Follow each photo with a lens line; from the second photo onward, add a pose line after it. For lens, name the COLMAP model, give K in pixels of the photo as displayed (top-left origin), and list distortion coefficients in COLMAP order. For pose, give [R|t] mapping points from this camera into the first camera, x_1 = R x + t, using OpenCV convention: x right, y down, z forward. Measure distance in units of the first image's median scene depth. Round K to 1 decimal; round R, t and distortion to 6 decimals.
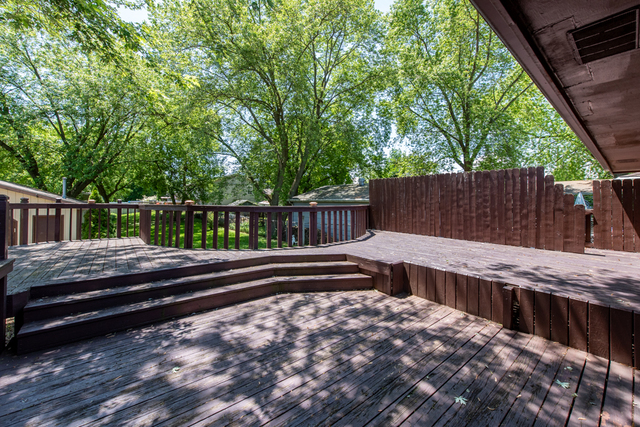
lens RADIAL K [[257.0, 0, 319.9], [0, 257.0, 199.7], [0, 0, 1]] dist [0.003331, 0.000832]
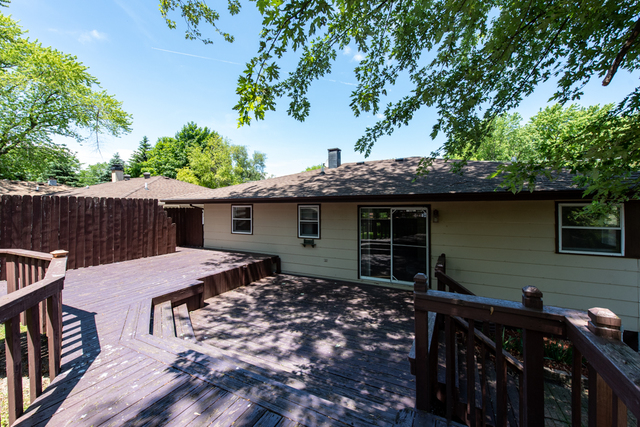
lens RADIAL K [[257.0, 0, 319.1], [0, 257.0, 208.6], [0, 0, 1]] dist [0.003331, 0.000832]
pose [[-0.403172, -0.021408, 0.914874, -1.442522], [-0.011259, 0.999767, 0.018433, -0.190772], [-0.915055, -0.002869, -0.403319, 1.279960]]
